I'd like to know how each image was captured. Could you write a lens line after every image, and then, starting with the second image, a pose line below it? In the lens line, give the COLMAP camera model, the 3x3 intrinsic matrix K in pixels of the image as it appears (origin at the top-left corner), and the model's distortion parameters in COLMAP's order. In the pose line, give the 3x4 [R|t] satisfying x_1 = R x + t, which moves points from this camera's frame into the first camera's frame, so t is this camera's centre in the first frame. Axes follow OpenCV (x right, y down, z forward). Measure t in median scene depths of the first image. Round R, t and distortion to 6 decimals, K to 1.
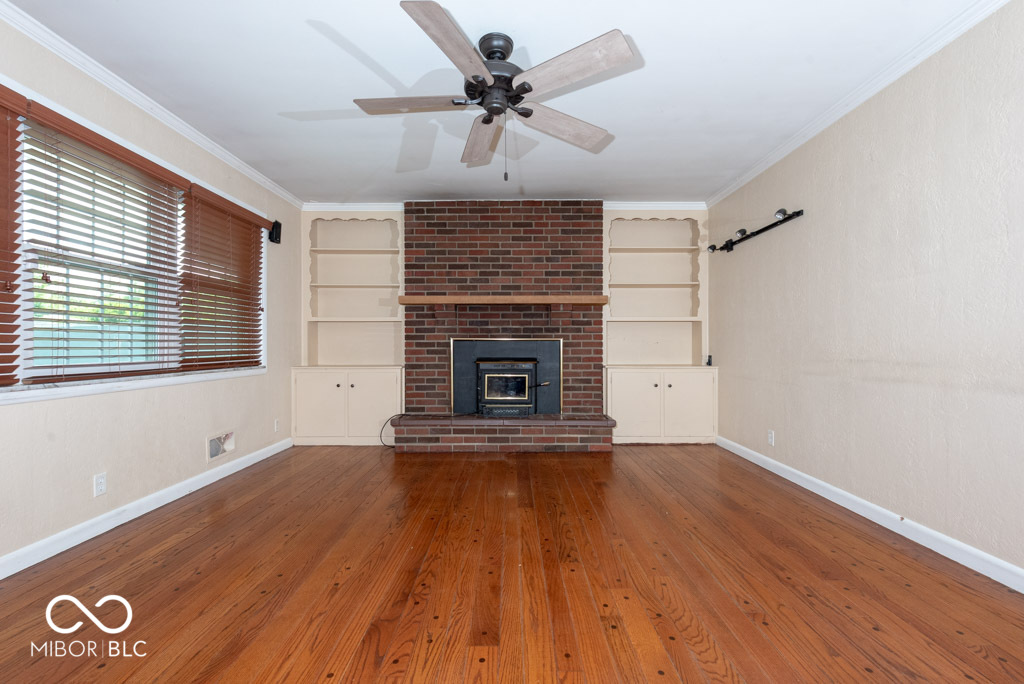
lens RADIAL K [[447.5, 0, 509.7], [0, 447.5, 341.5], [0, 0, 1]] dist [0.011805, -0.001369]
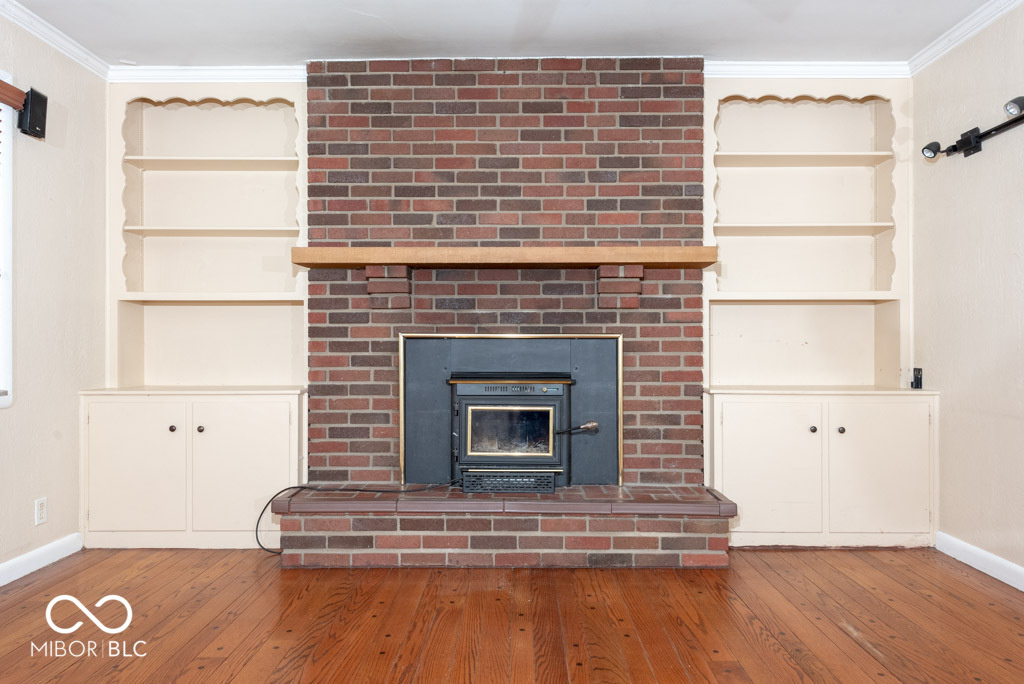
lens RADIAL K [[672.9, 0, 511.7], [0, 672.9, 342.1], [0, 0, 1]] dist [0.025300, -0.012746]
pose [[0.999985, 0.000609, -0.005524, -0.001568], [-0.000611, 1.000000, -0.000329, 0.002224], [0.005524, 0.000332, 0.999985, 0.245974]]
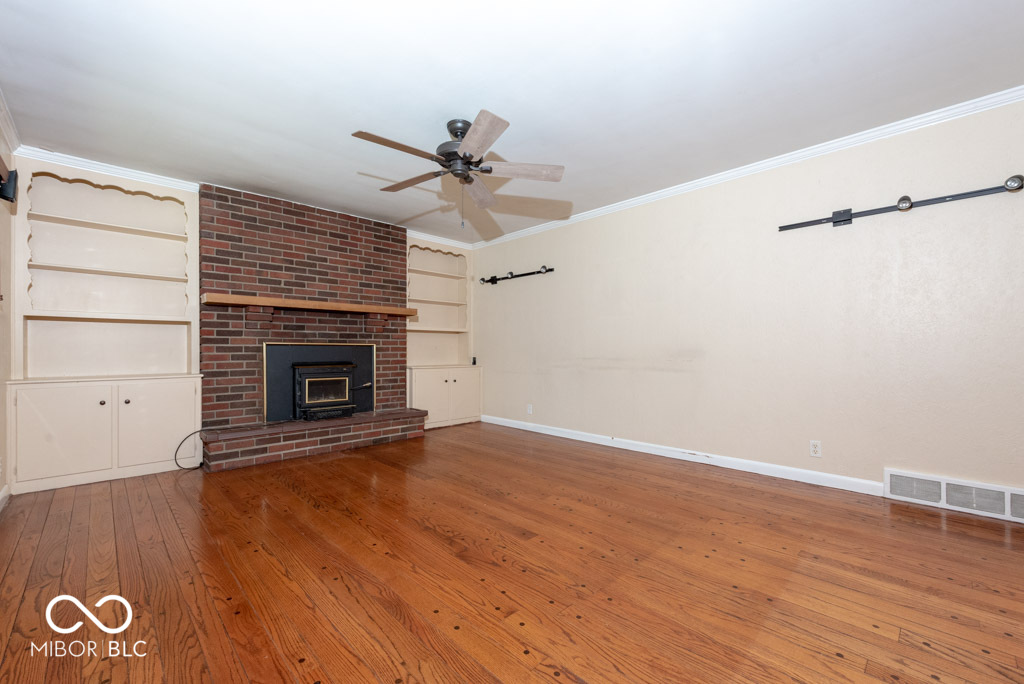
lens RADIAL K [[430.5, 0, 513.9], [0, 430.5, 347.0], [0, 0, 1]] dist [0.011068, -0.000459]
pose [[0.709091, 0.005165, 0.705098, -0.397655], [-0.006359, 0.999979, -0.000930, -0.000404], [-0.705088, -0.003825, 0.709109, -0.013666]]
